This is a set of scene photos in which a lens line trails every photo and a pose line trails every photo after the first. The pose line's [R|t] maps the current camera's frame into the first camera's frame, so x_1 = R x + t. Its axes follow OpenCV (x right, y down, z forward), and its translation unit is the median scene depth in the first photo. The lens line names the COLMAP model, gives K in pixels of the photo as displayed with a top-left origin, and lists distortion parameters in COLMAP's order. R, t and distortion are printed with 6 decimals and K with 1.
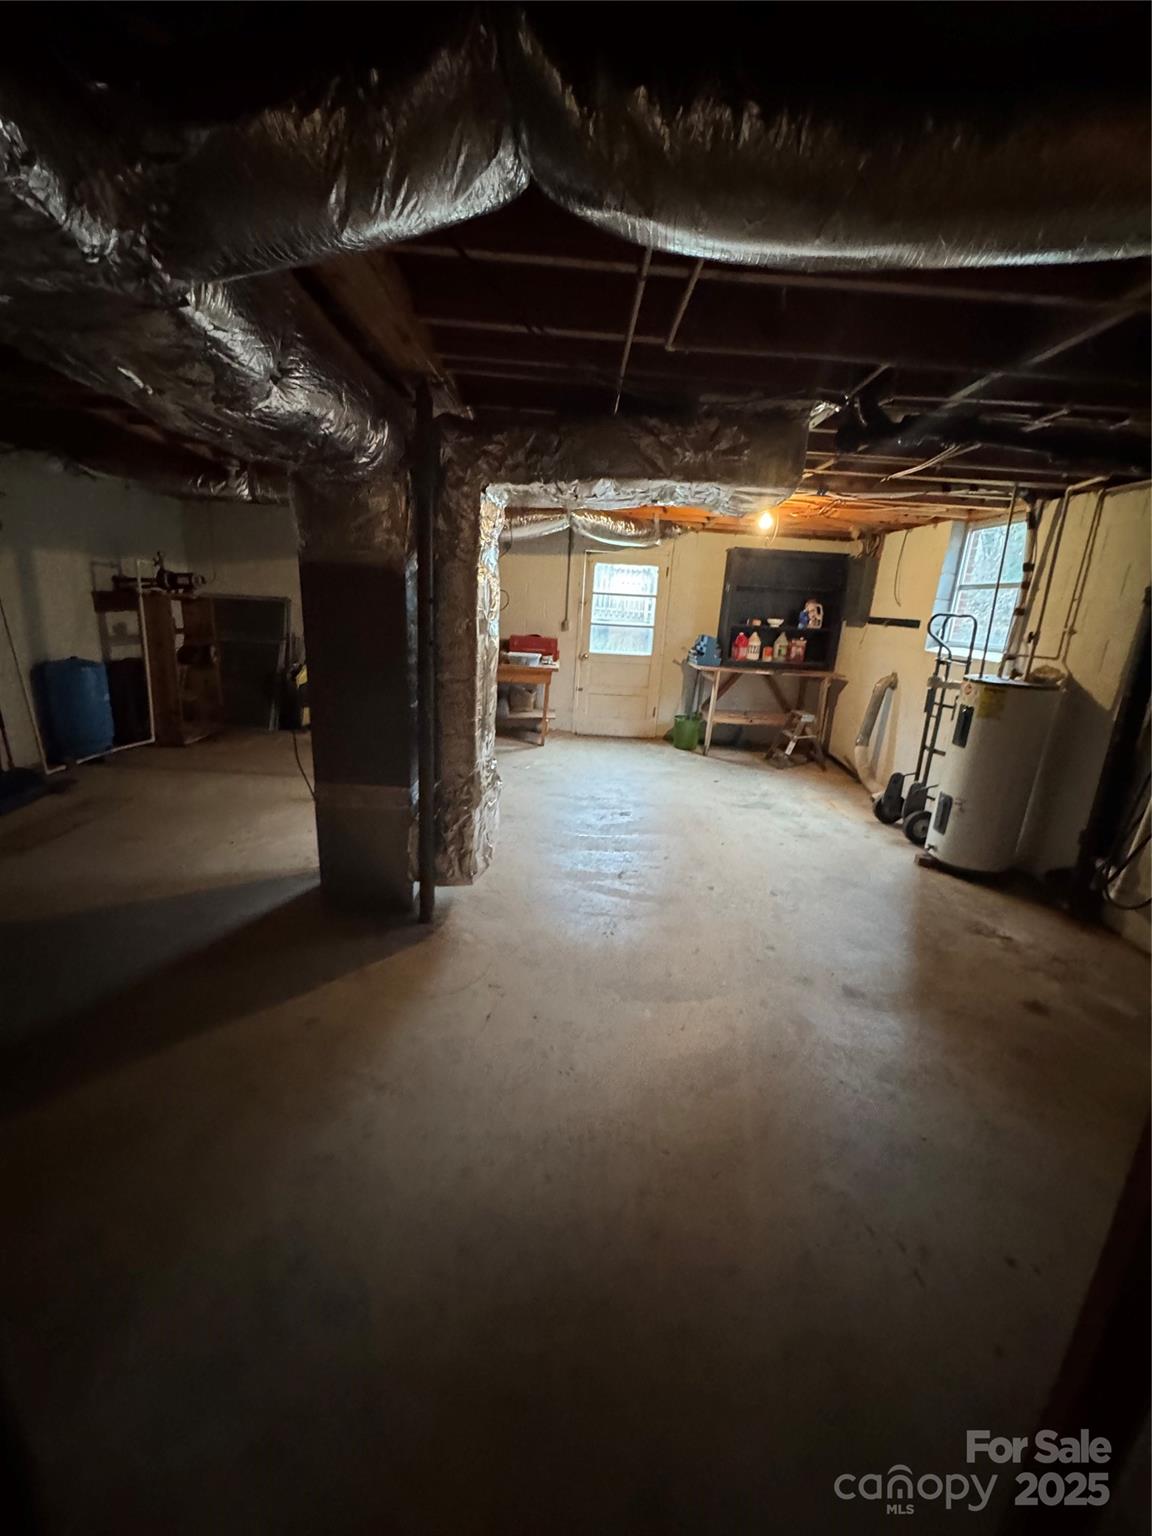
lens RADIAL K [[612.2, 0, 576.0], [0, 612.2, 768.0], [0, 0, 1]] dist [-0.001136, -0.000172]
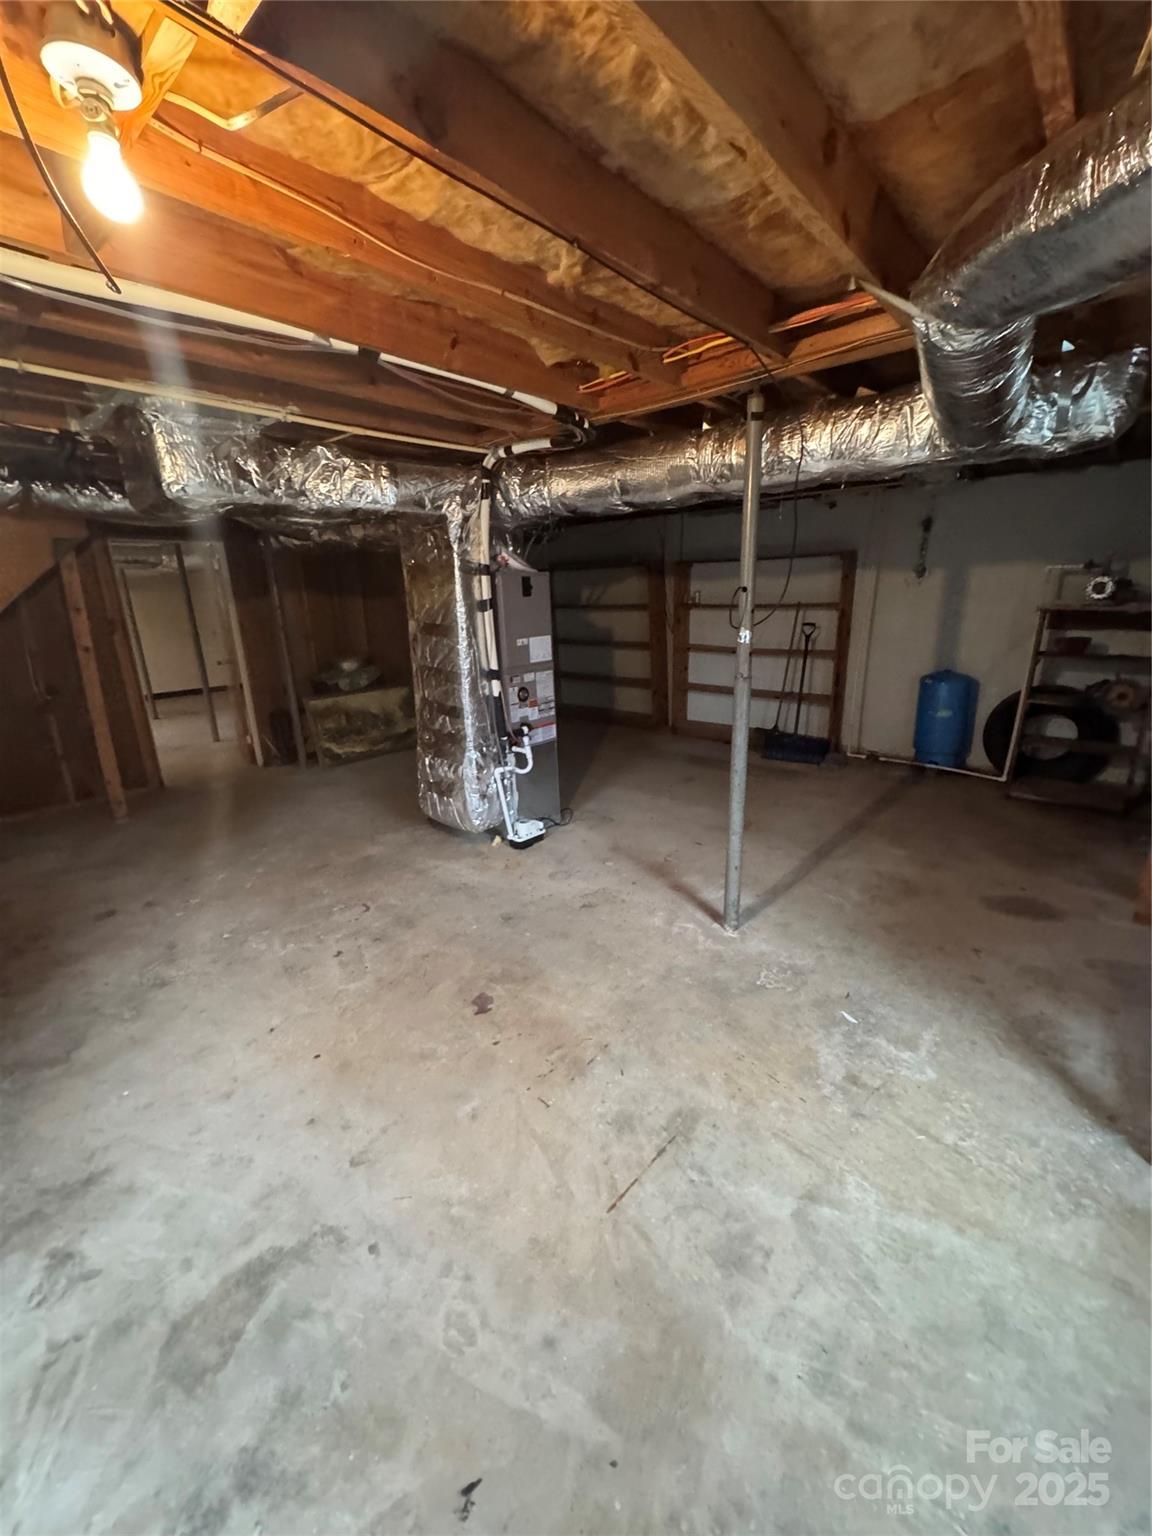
lens RADIAL K [[612.2, 0, 576.0], [0, 612.2, 768.0], [0, 0, 1]] dist [-0.001136, -0.000172]
pose [[-0.668672, 0.171687, -0.723465, 0.355253], [-0.207242, 0.891389, 0.403084, -0.318444], [0.714093, 0.419464, -0.560466, 1.200711]]
